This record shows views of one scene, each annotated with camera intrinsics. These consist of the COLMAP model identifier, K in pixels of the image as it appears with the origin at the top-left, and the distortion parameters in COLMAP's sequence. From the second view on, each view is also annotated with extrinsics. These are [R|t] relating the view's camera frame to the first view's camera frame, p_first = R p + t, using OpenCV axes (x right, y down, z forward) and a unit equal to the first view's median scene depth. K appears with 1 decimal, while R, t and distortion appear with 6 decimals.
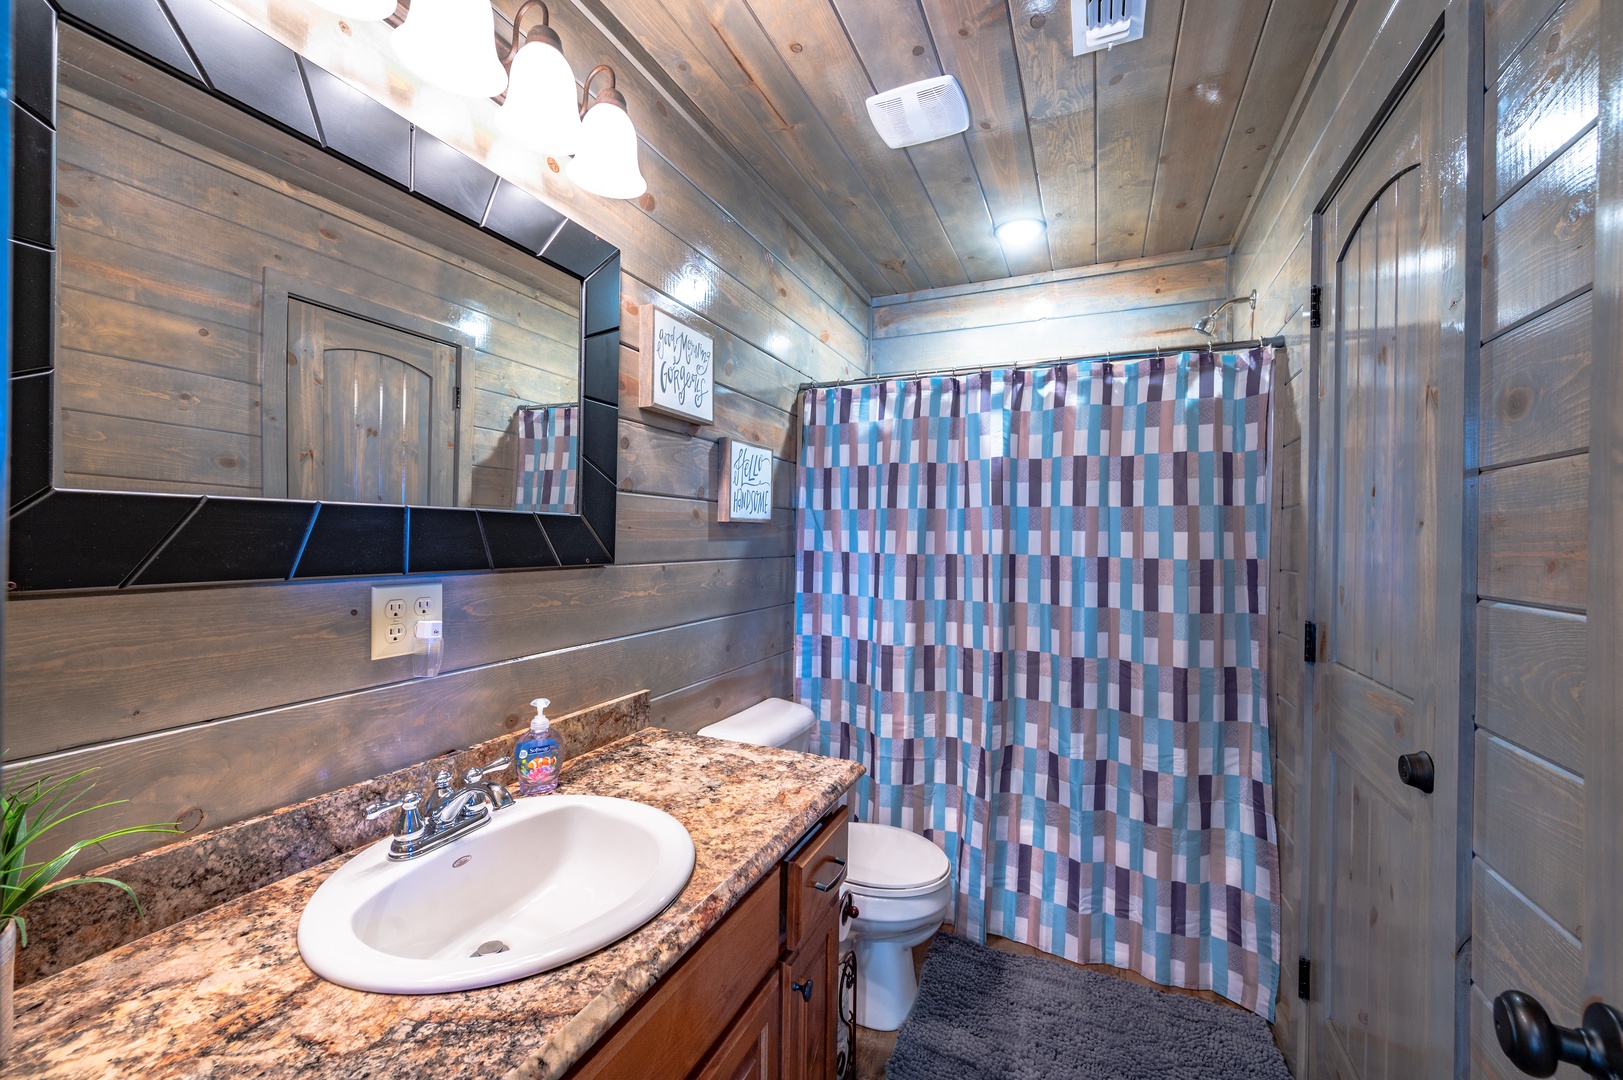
lens RADIAL K [[641.1, 0, 808.0], [0, 641.1, 538.0], [0, 0, 1]] dist [-0.001465, 0.000689]
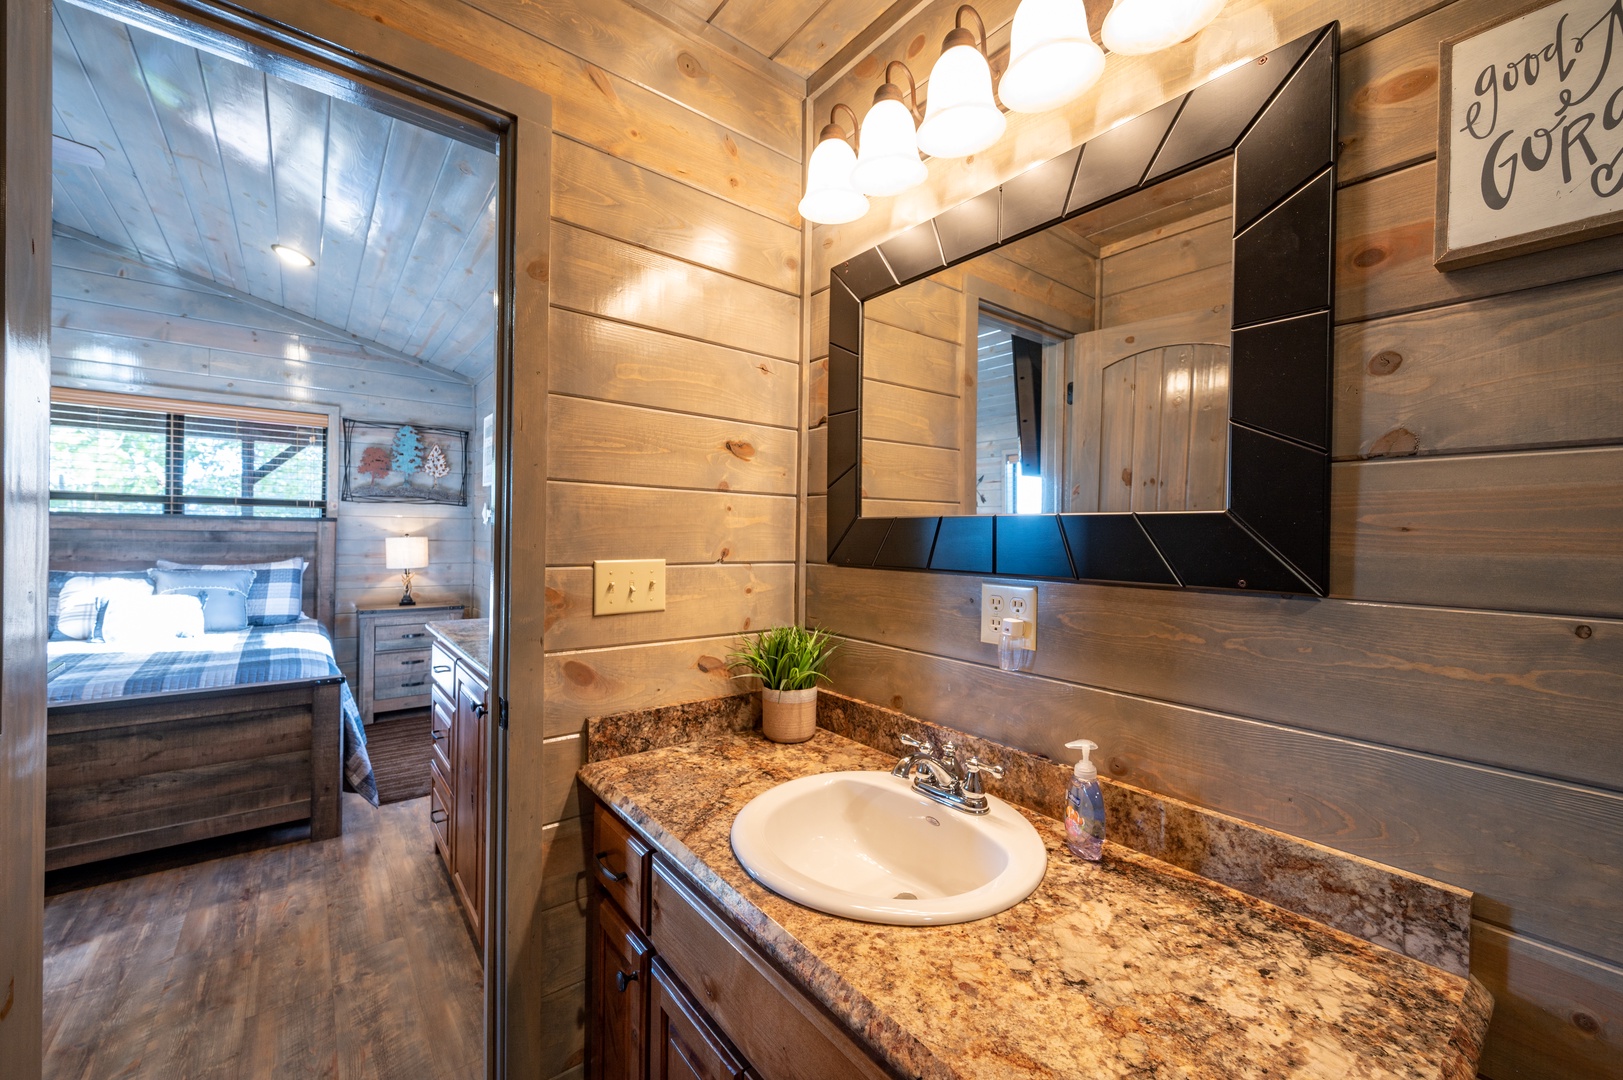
lens RADIAL K [[641.1, 0, 810.1], [0, 641.1, 537.2], [0, 0, 1]] dist [-0.001465, 0.000689]
pose [[-0.459186, -0.016682, -0.888183, 0.496906], [-0.023453, 0.999703, -0.006651, 0.005358], [0.888030, 0.017777, -0.459441, 1.107199]]
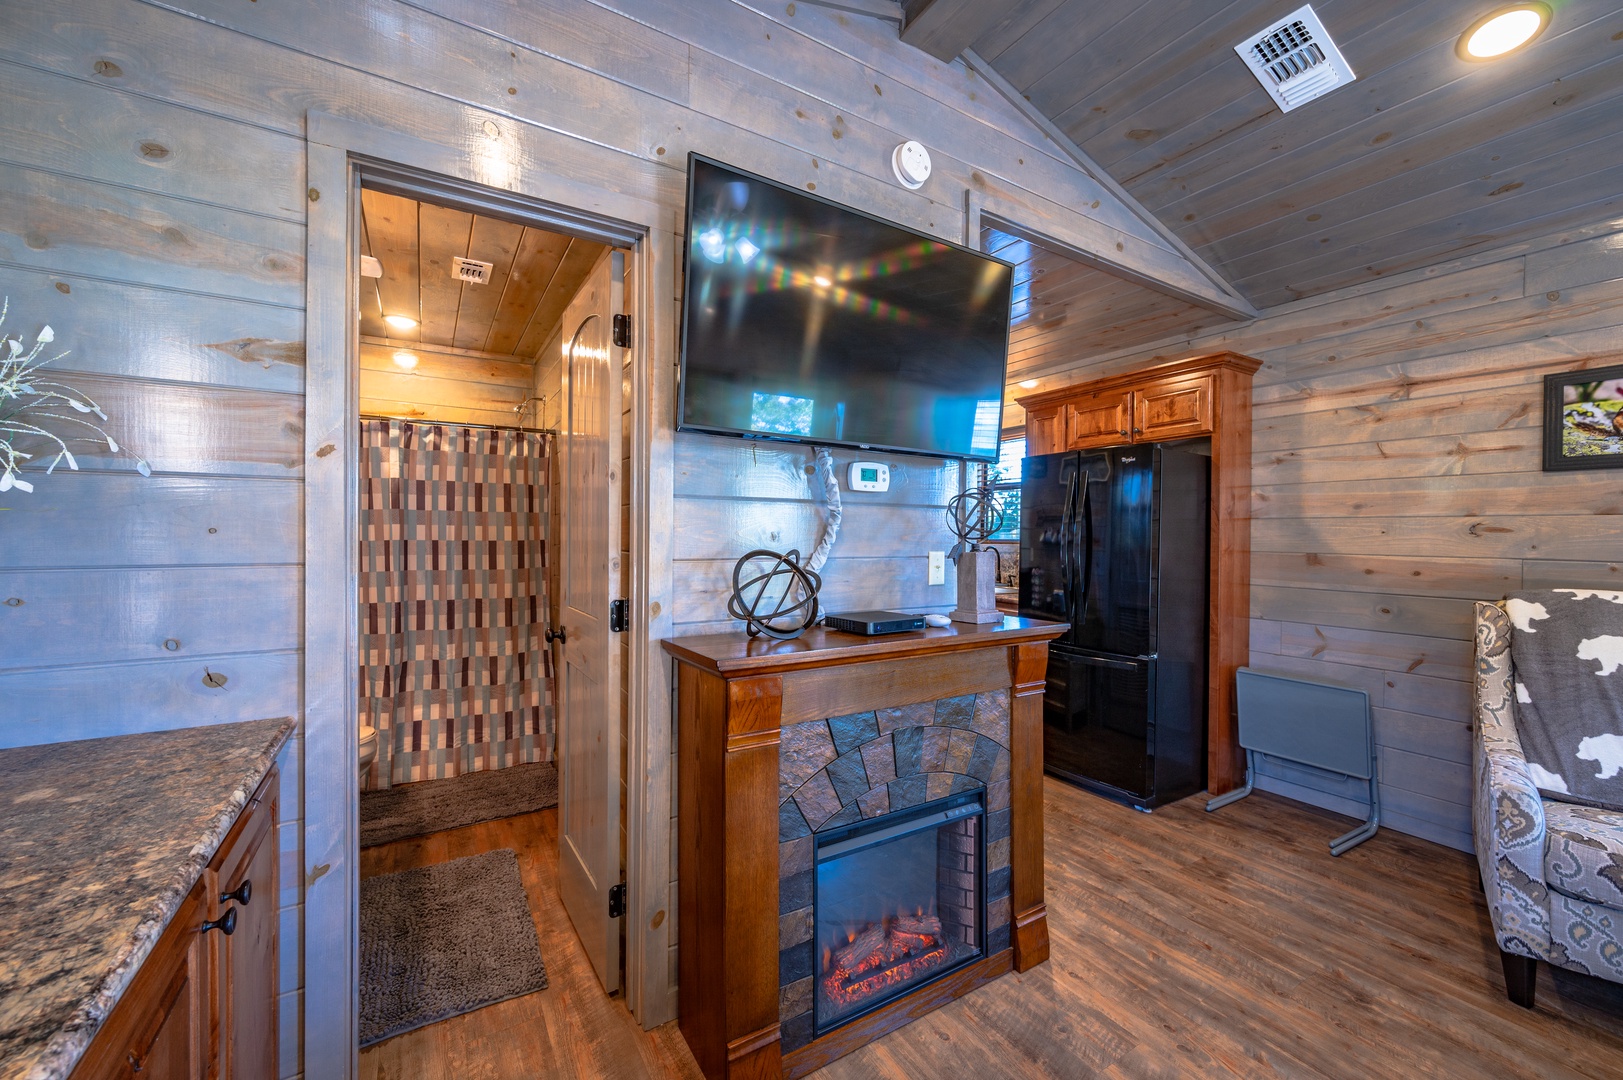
lens RADIAL K [[641.1, 0, 809.9], [0, 641.1, 537.2], [0, 0, 1]] dist [-0.001465, 0.000689]
pose [[0.567451, -0.012134, 0.823318, -0.431369], [0.004573, 0.999922, 0.011585, 0.005074], [-0.823395, -0.002809, 0.567462, -0.740098]]
